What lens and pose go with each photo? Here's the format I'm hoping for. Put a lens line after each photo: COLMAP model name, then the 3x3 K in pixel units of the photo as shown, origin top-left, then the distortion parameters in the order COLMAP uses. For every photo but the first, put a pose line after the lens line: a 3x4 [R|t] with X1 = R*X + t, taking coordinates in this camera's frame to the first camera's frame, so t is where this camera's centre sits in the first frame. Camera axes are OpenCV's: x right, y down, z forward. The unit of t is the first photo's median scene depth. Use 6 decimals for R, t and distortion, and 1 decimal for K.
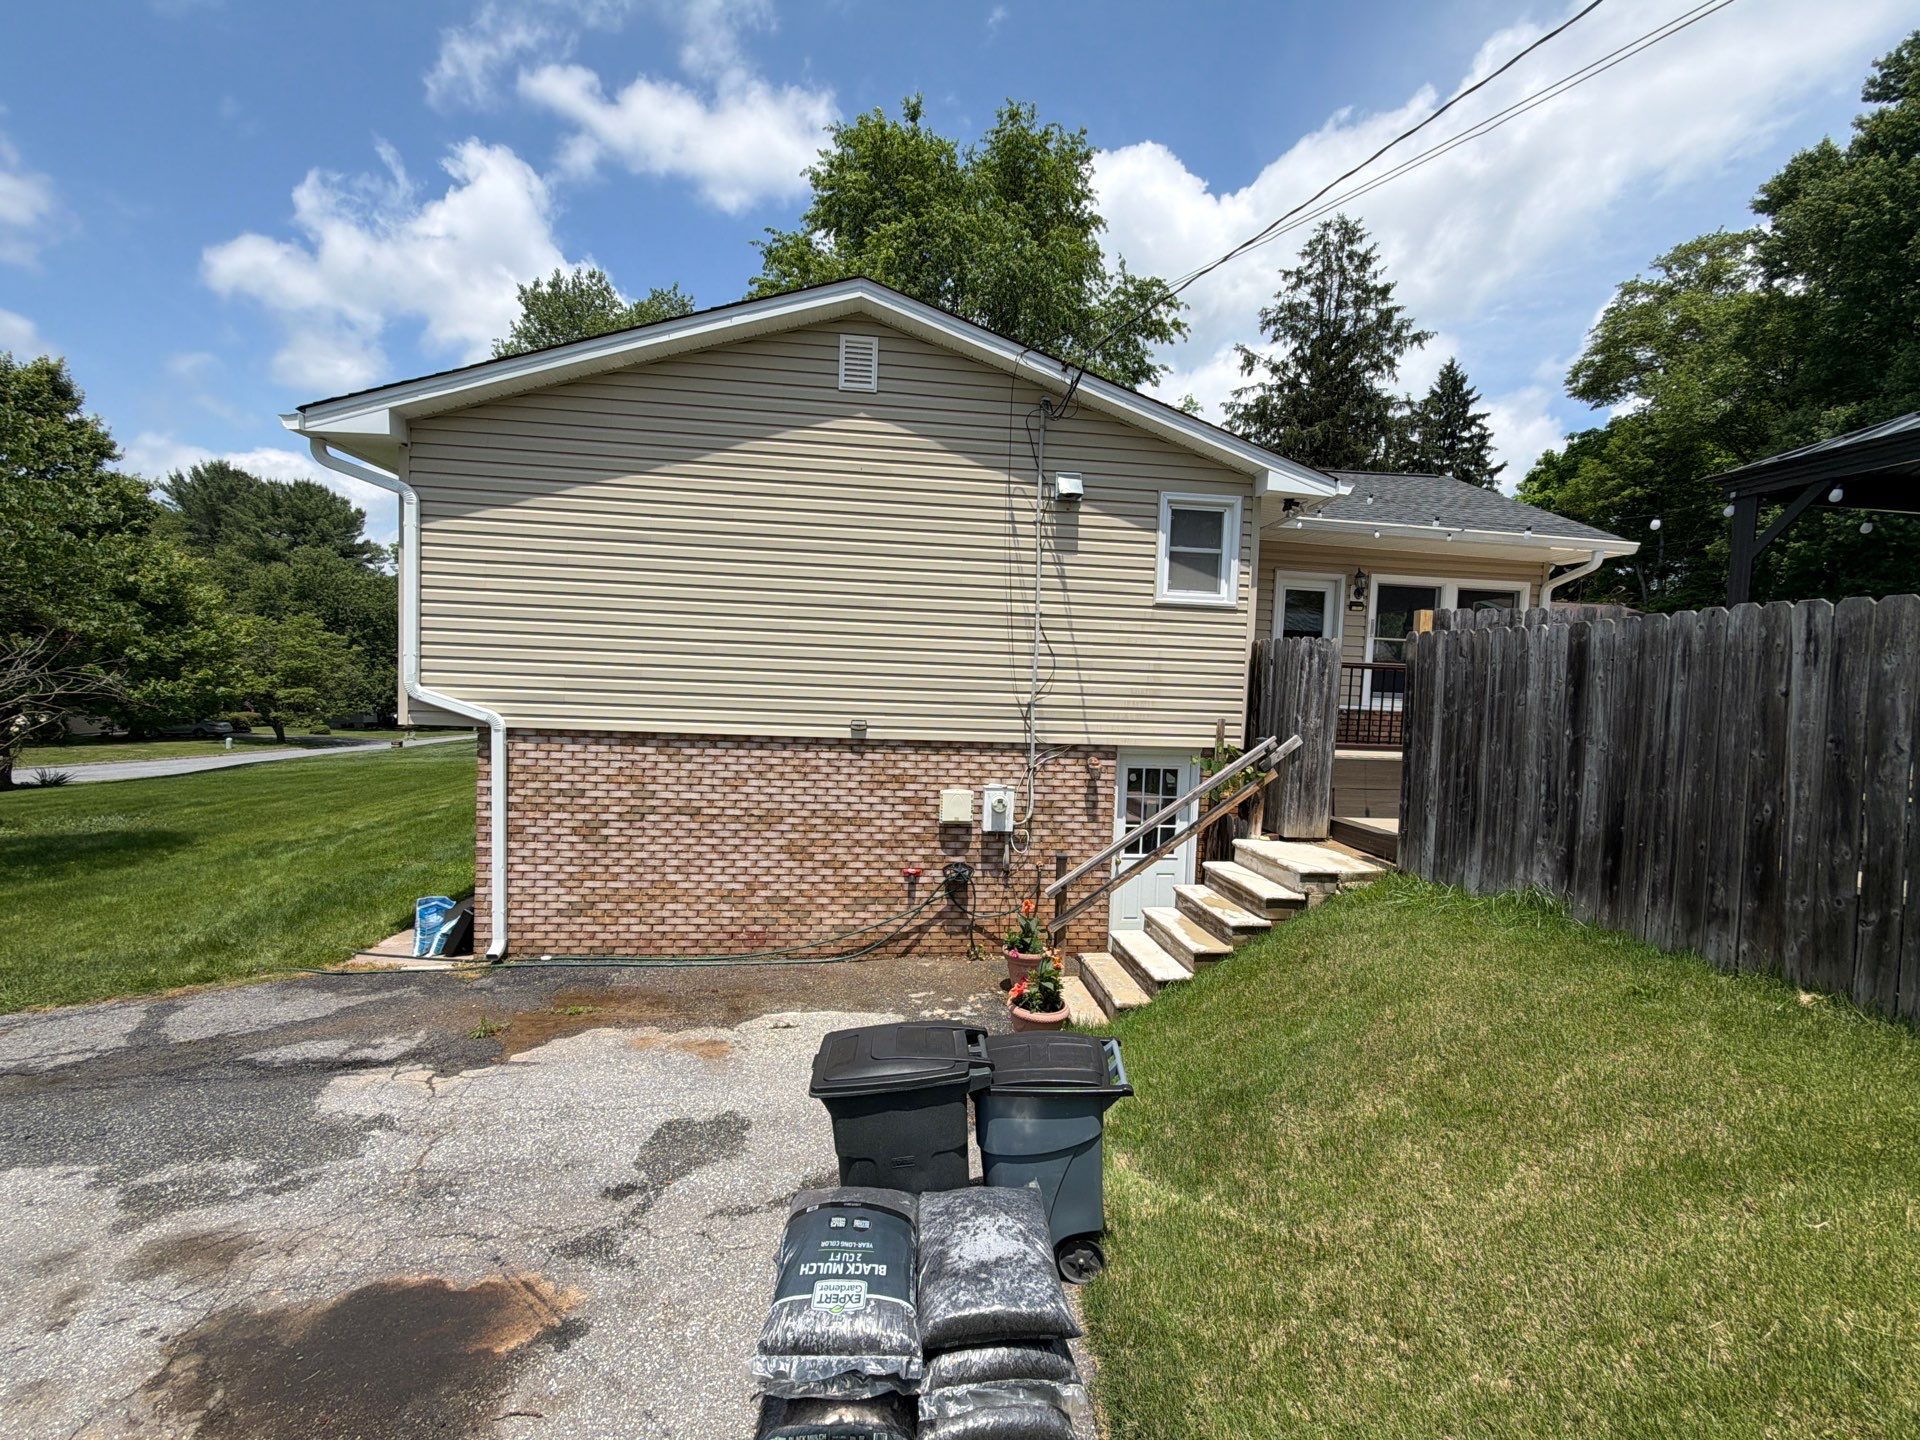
lens RADIAL K [[794.5, 0, 960.0], [0, 794.5, 720.0], [0, 0, 1]] dist [-0.000434, -0.000061]
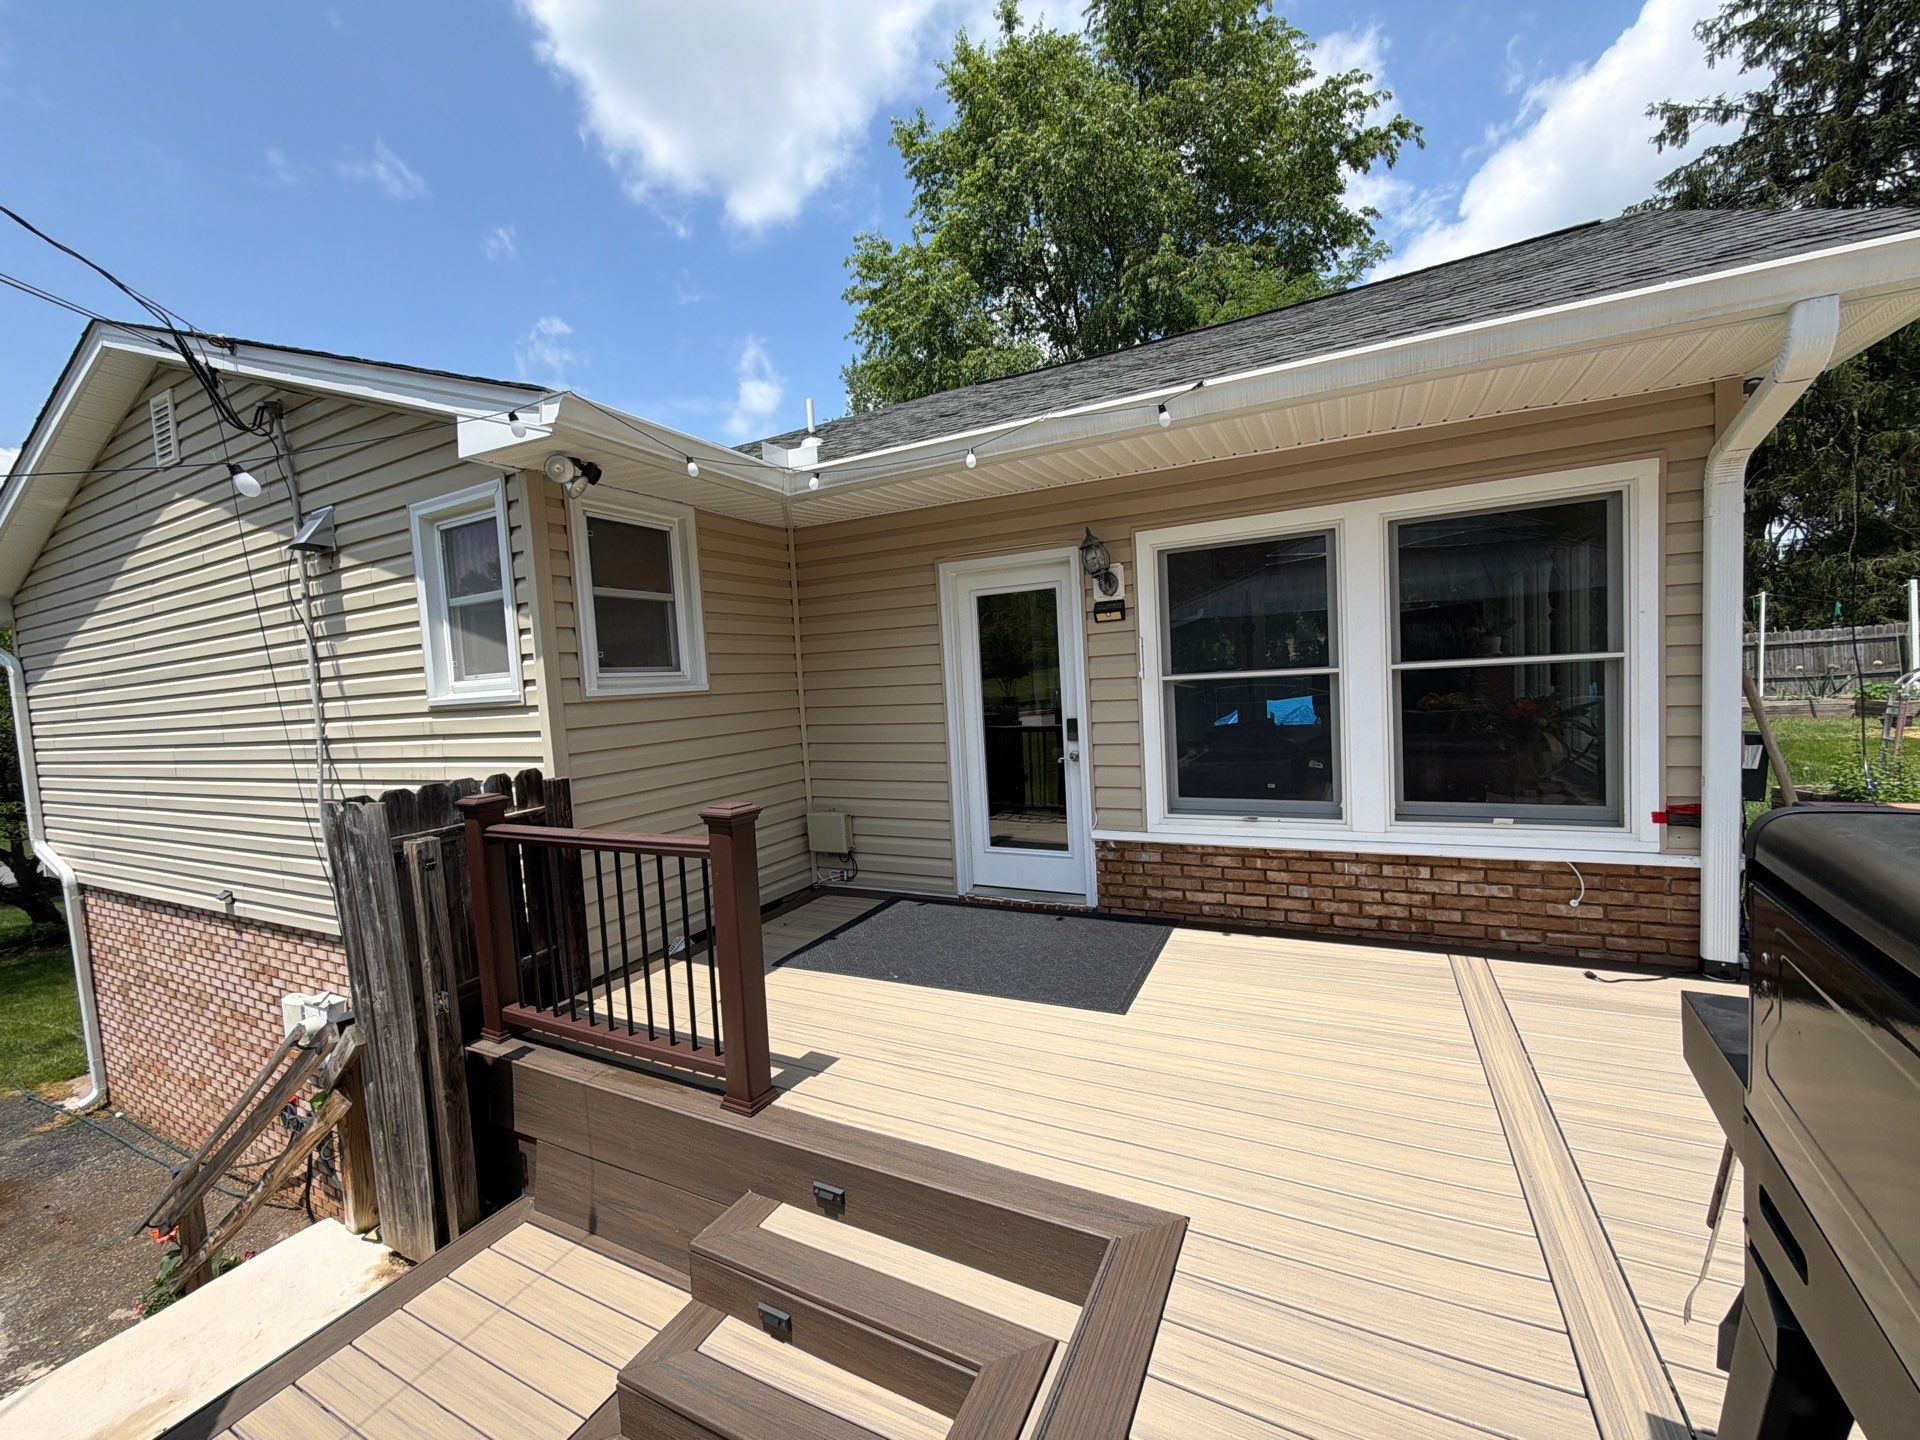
lens RADIAL K [[765.0, 0, 965.2], [0, 765.0, 715.2], [0, 0, 1]] dist [0.000660, -0.000092]
pose [[0.830265, -0.059666, -0.554166, 0.737743], [0.068021, 0.997669, -0.005507, -0.097582], [0.553203, -0.033123, 0.832388, 0.659221]]
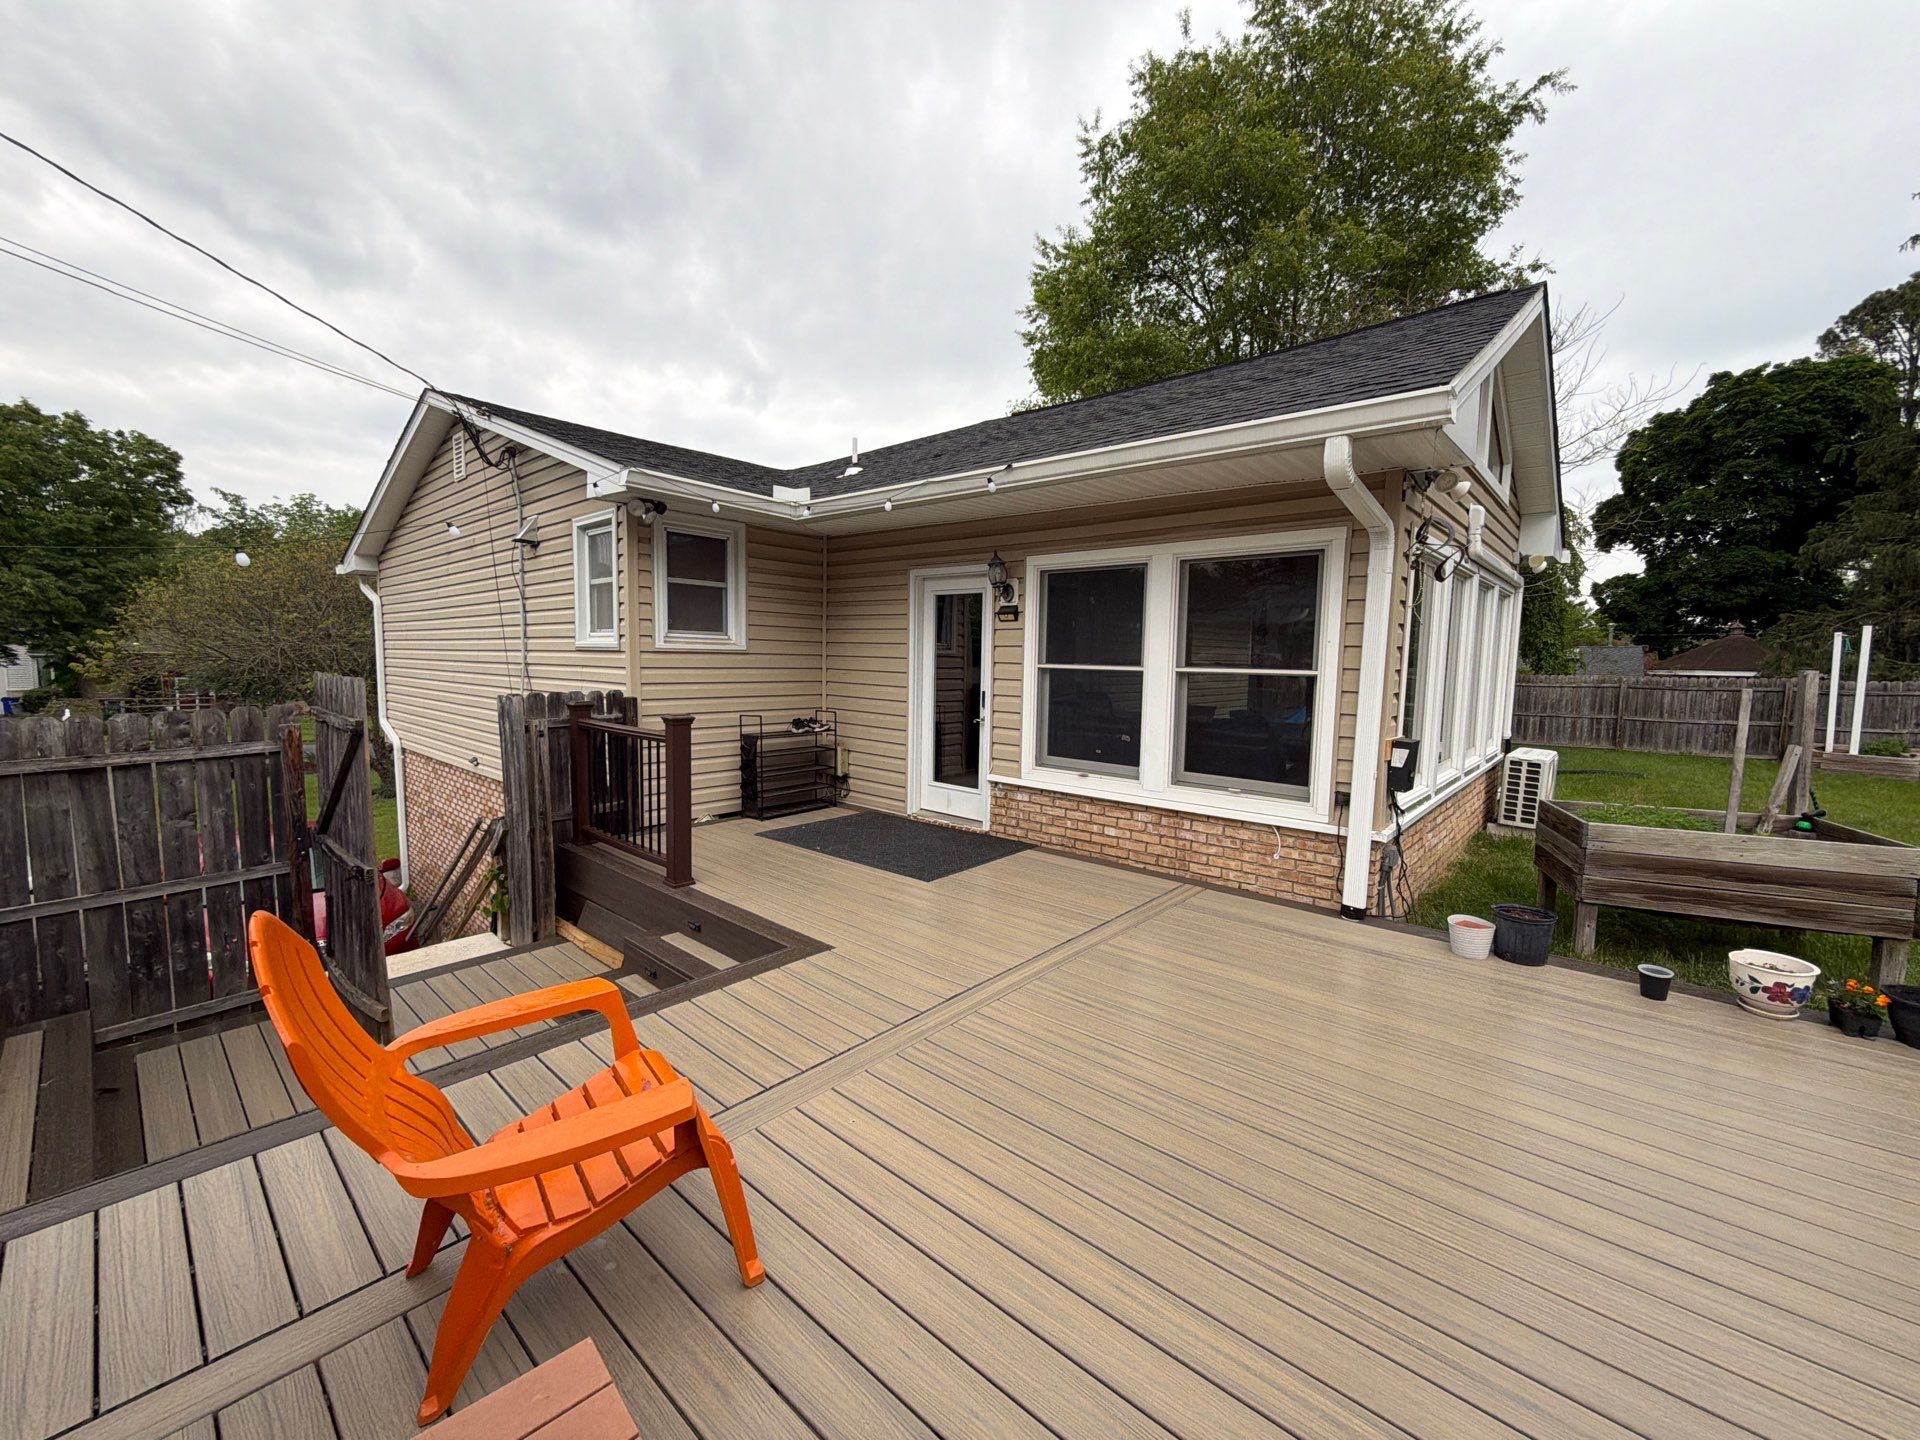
lens RADIAL K [[765.0, 0, 965.2], [0, 765.0, 715.2], [0, 0, 1]] dist [0.000660, -0.000092]
pose [[0.675248, 0.029478, -0.737002, 1.004882], [-0.021588, 0.999563, 0.020200, -0.085133], [0.737275, 0.002271, 0.675589, 0.645793]]
